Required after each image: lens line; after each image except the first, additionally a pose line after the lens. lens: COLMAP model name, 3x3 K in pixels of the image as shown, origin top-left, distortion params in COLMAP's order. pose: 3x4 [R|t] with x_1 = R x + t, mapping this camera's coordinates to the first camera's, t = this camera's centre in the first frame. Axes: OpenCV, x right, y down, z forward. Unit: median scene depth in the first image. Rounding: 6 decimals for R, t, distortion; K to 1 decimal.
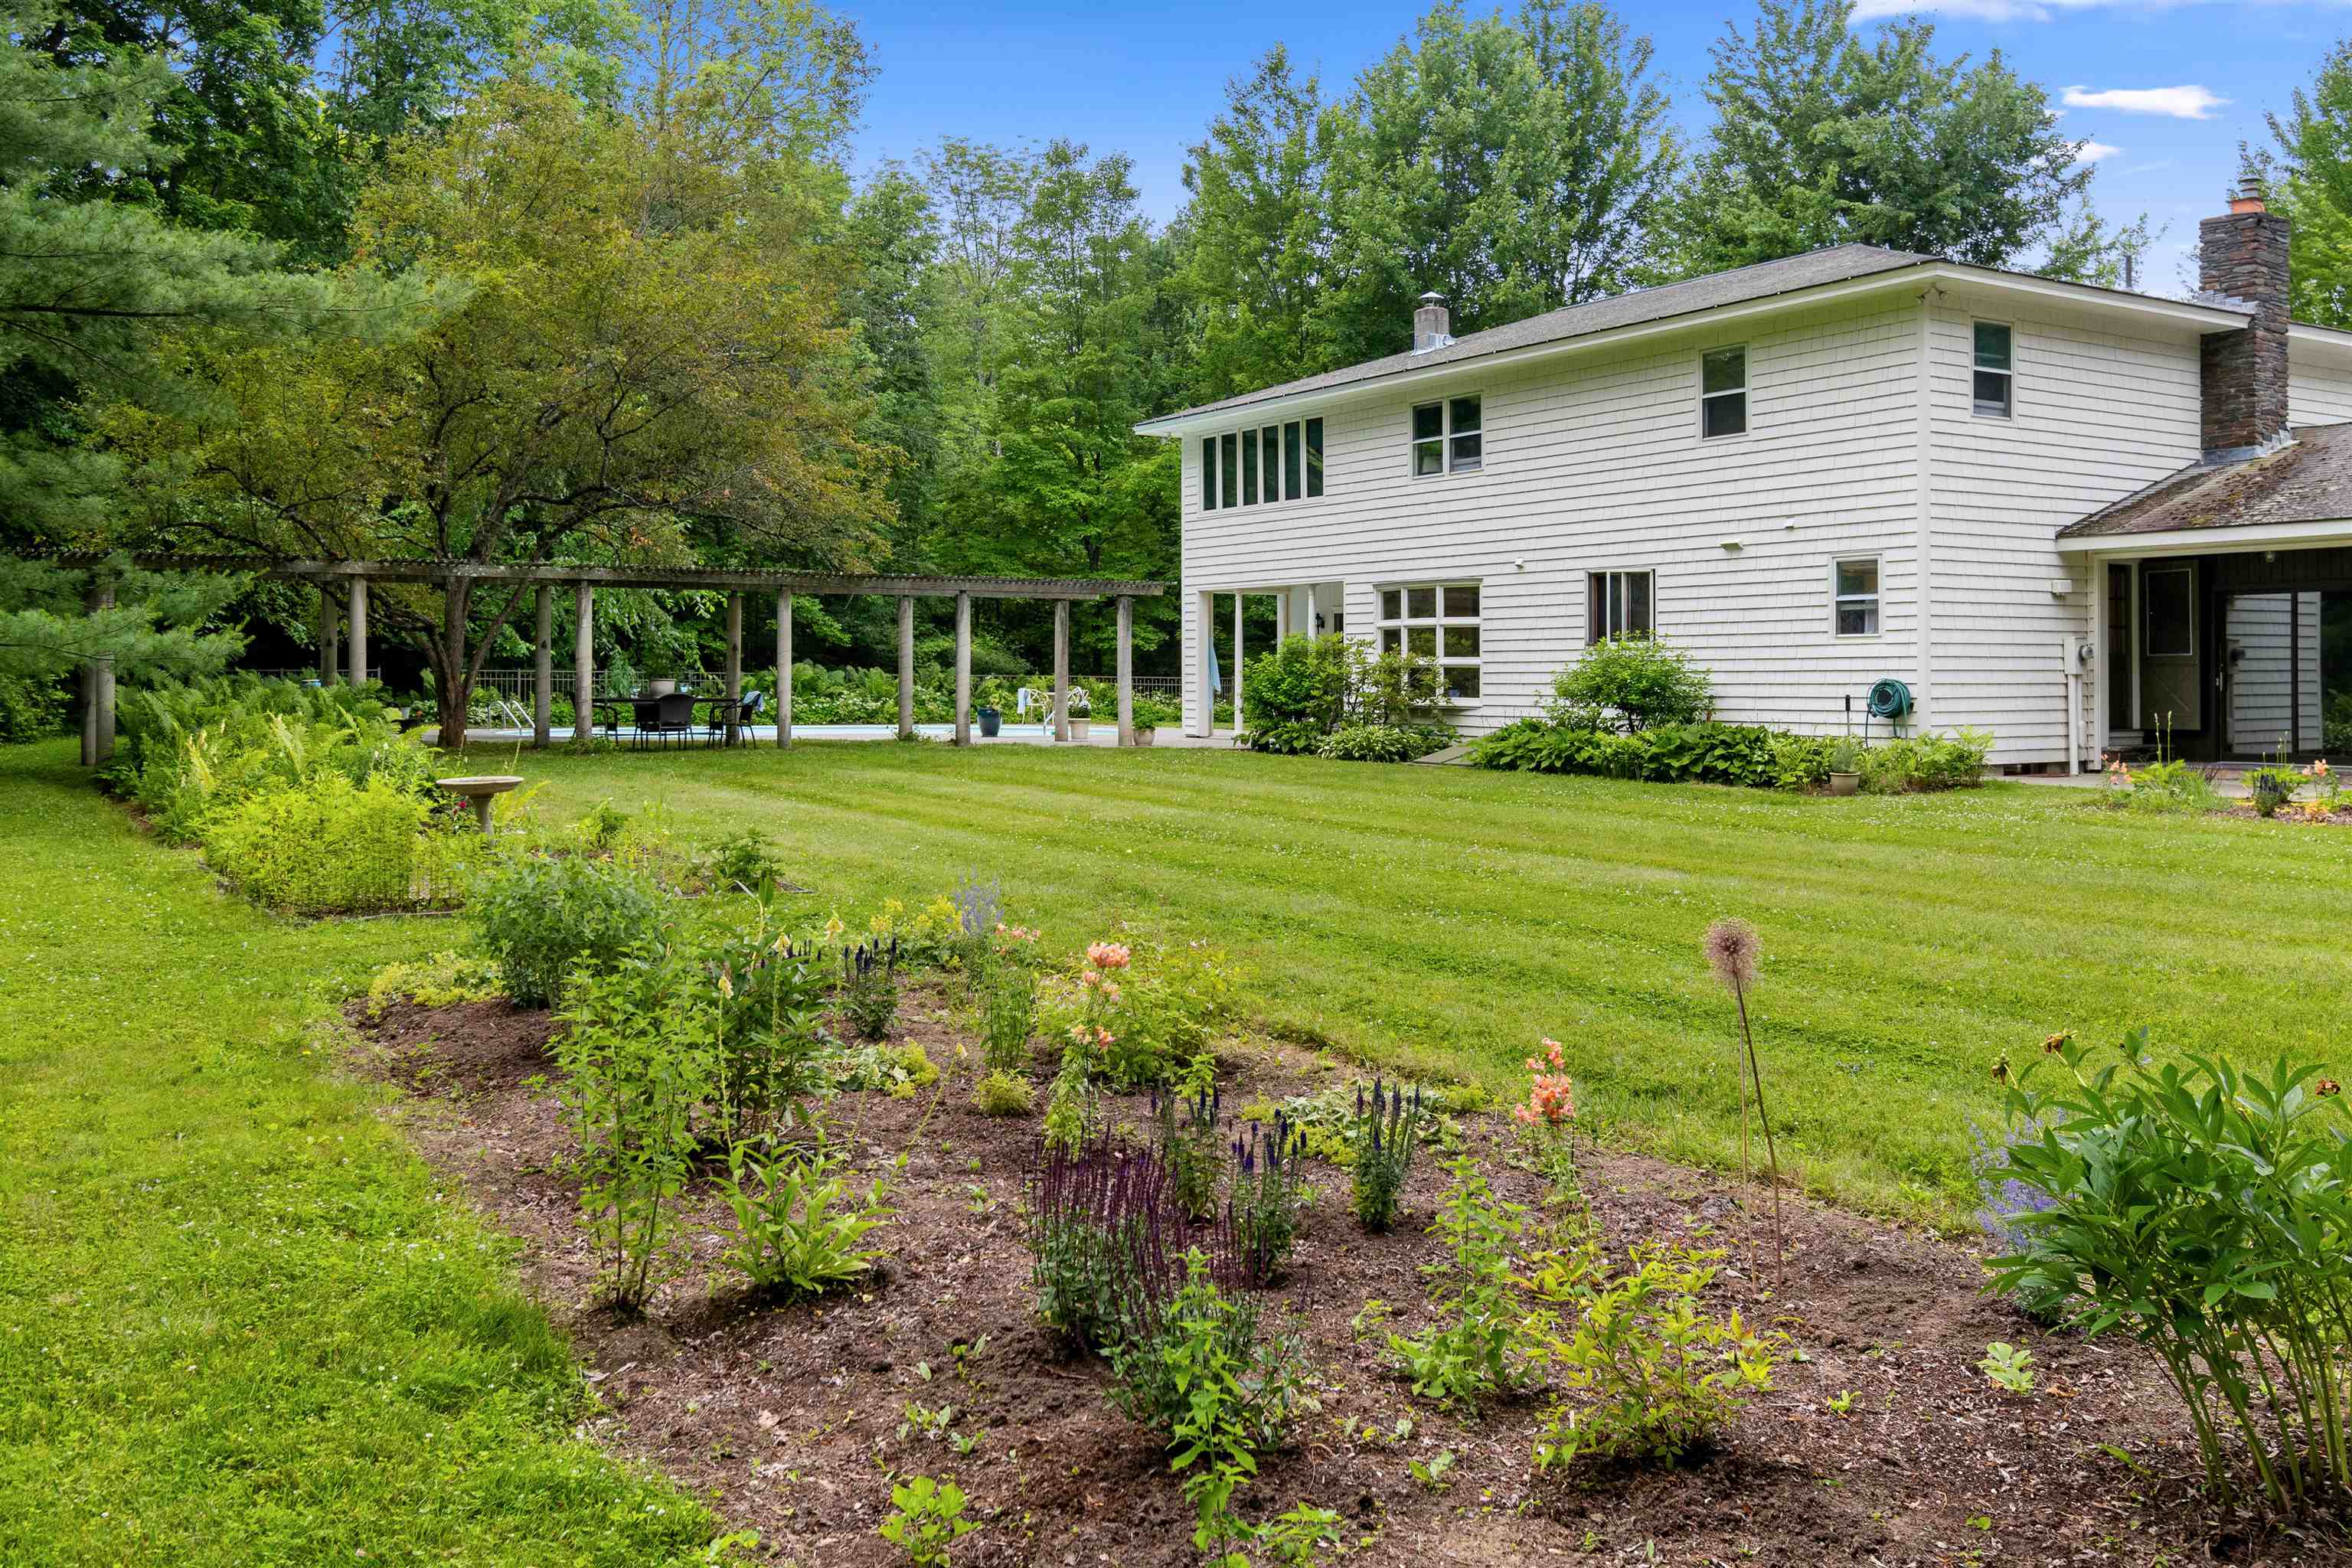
lens RADIAL K [[1944.5, 0, 1203.1], [0, 1944.5, 660.6], [0, 0, 1]] dist [-0.000653, -0.001752]
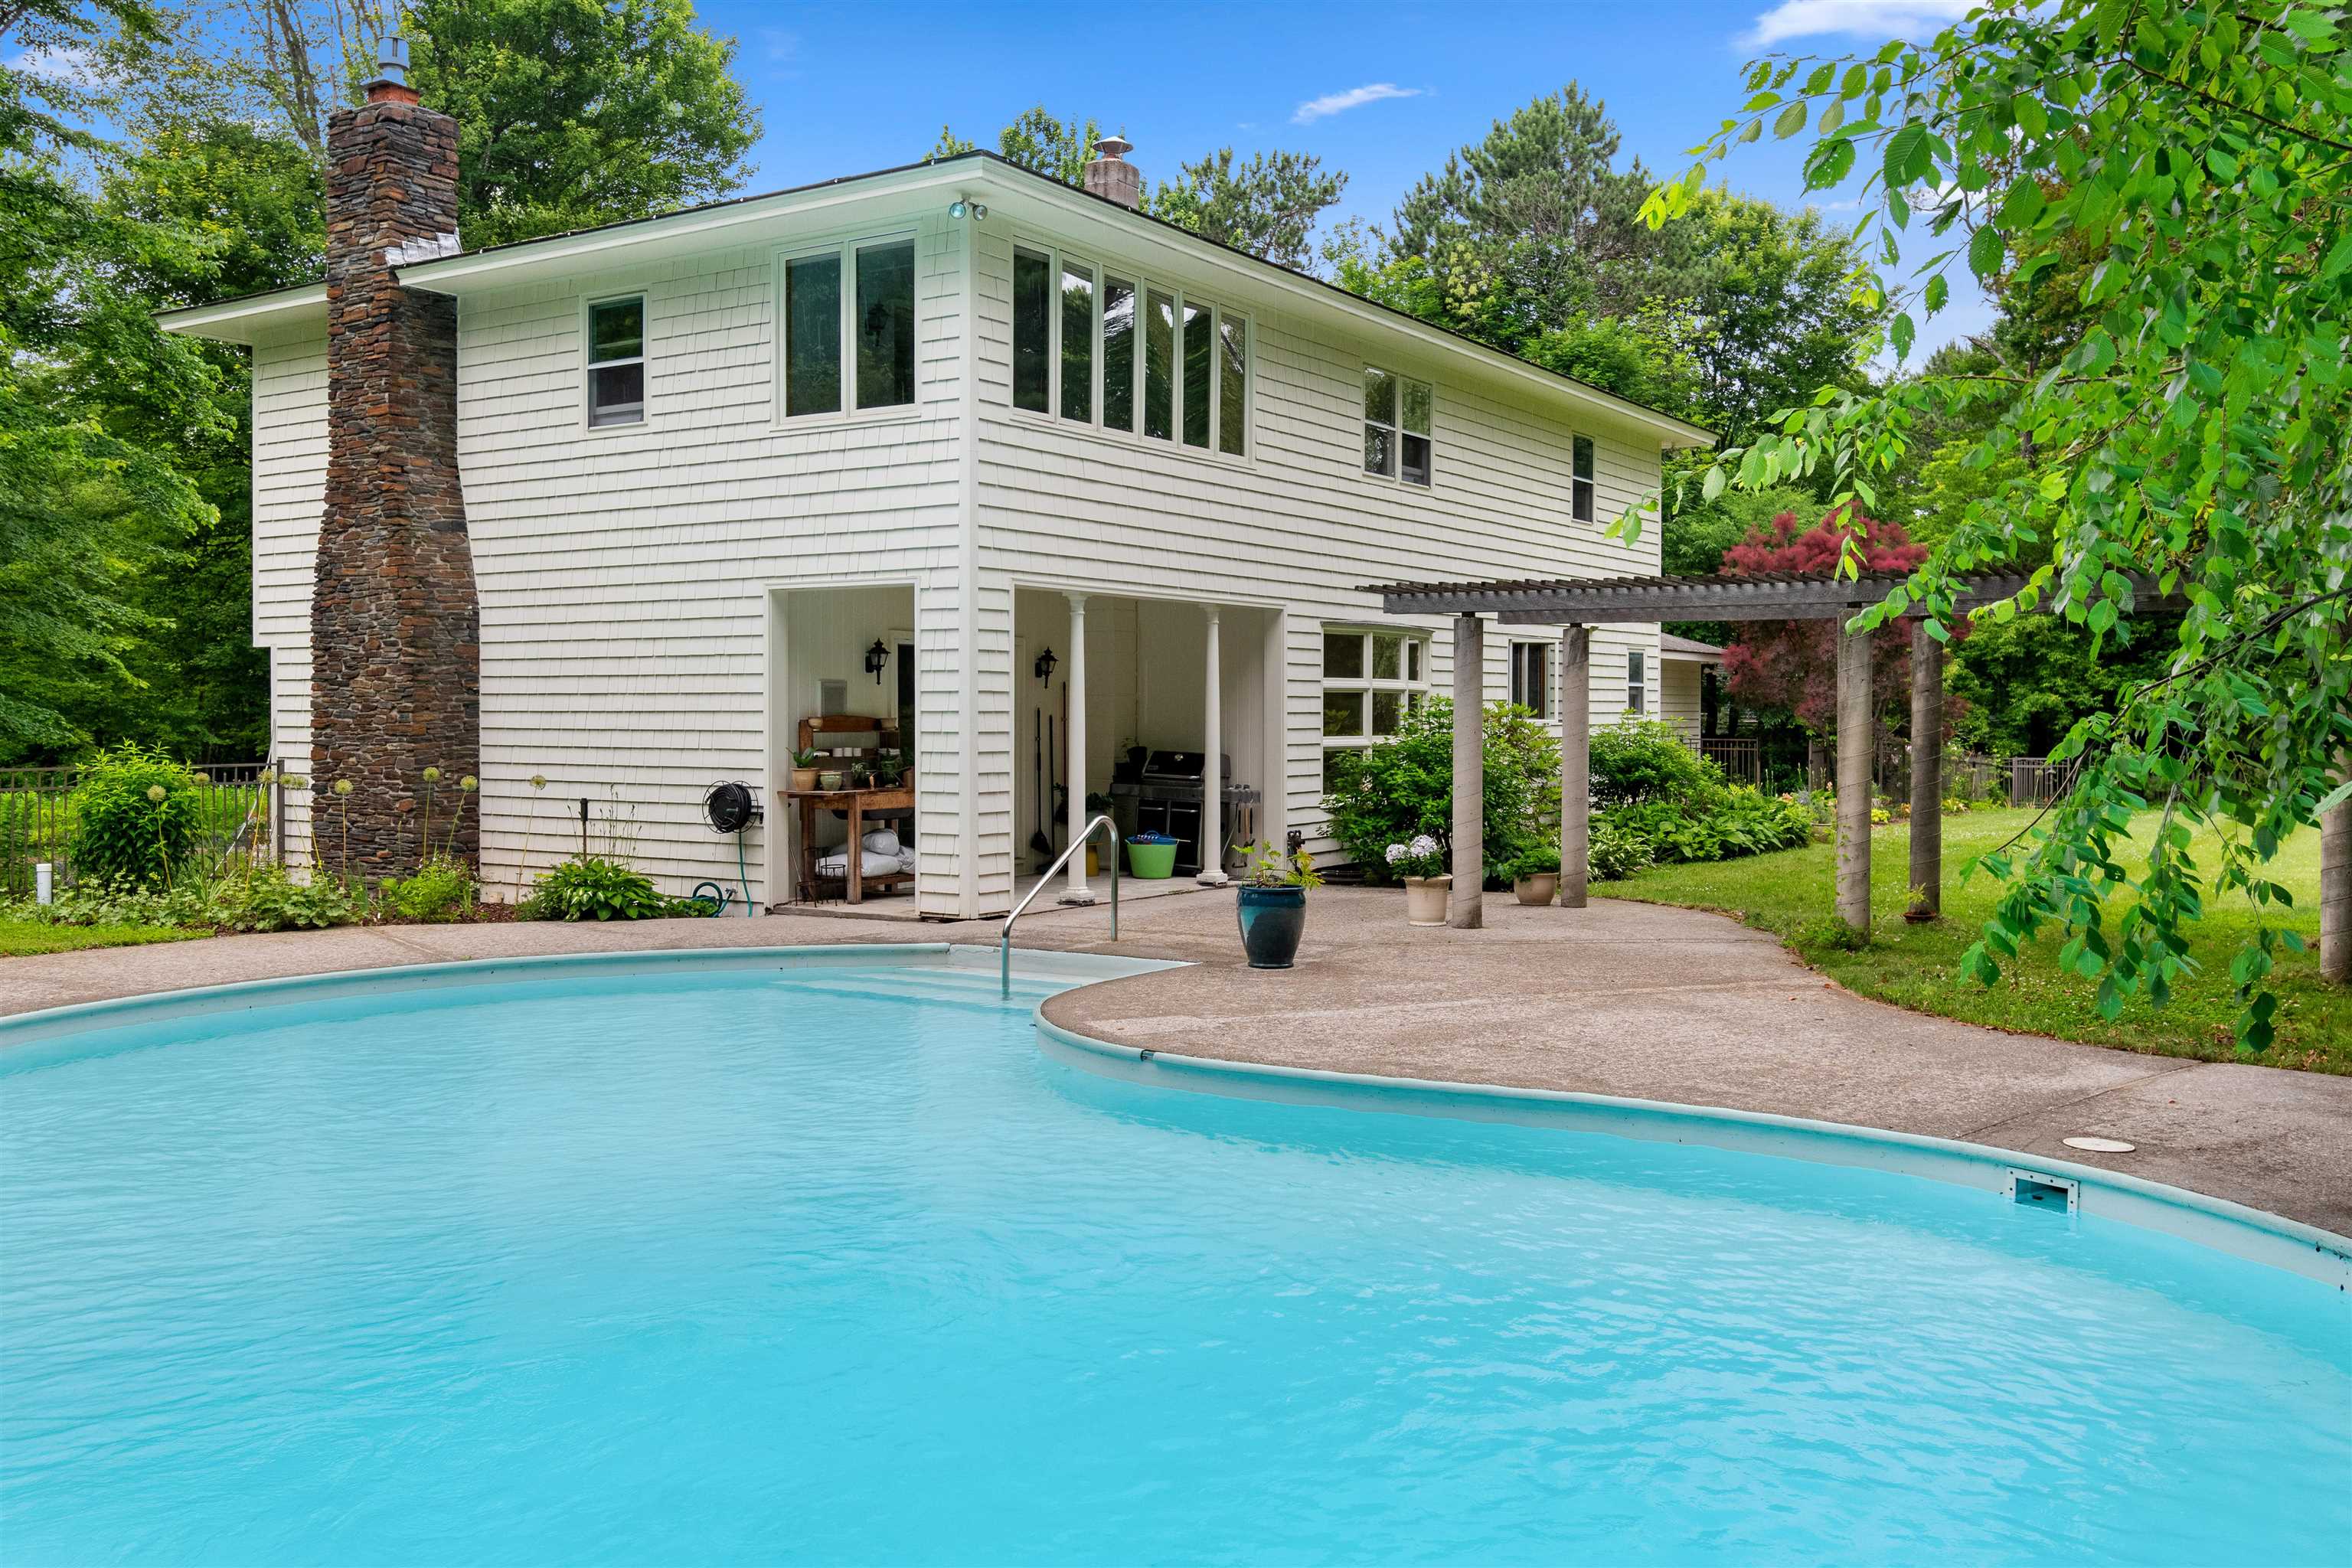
lens RADIAL K [[1944.5, 0, 1179.6], [0, 1944.5, 729.0], [0, 0, 1]] dist [-0.000653, -0.001752]
pose [[-0.404134, -0.005704, 0.914682, -0.514711], [-0.006220, 0.999975, 0.003487, -0.005909], [-0.914679, -0.004280, -0.404159, 1.392651]]
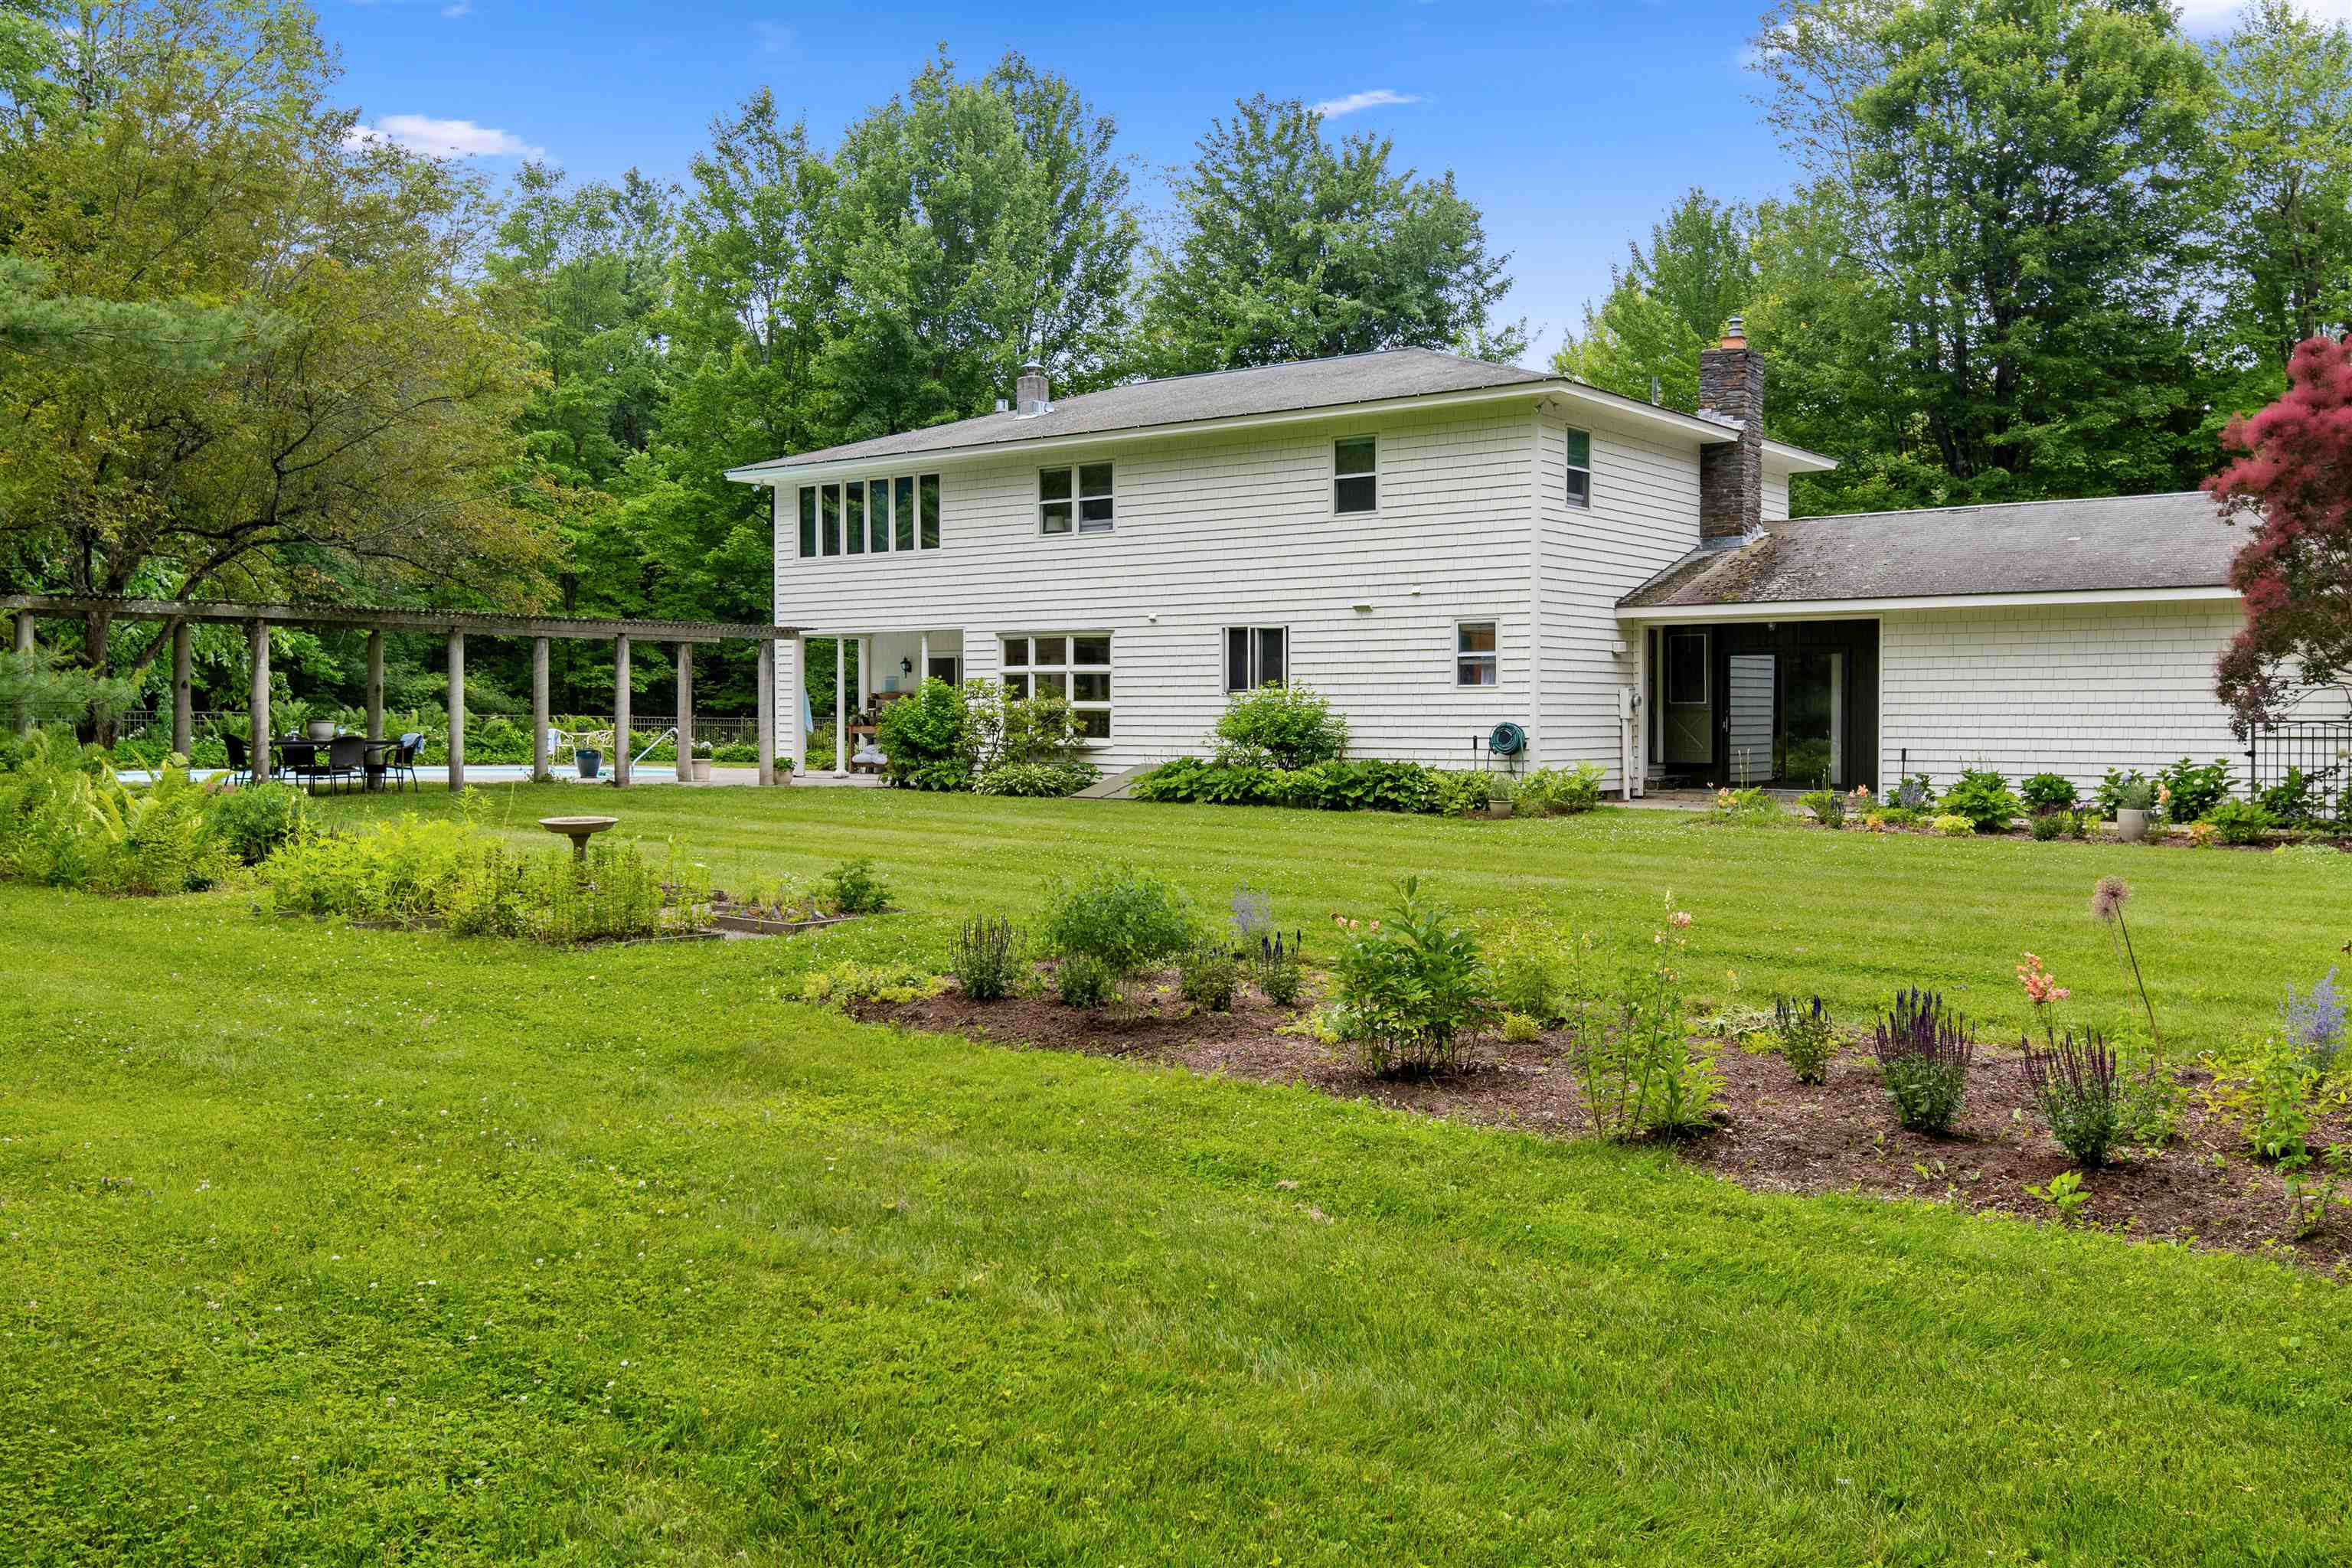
lens RADIAL K [[1944.5, 0, 1182.5], [0, 1944.5, 737.9], [0, 0, 1]] dist [-0.000653, -0.001752]
pose [[0.942706, -0.002169, 0.333619, -0.186618], [-0.004584, 0.999800, 0.019452, -0.002733], [-0.333594, -0.019867, 0.942507, -0.053735]]
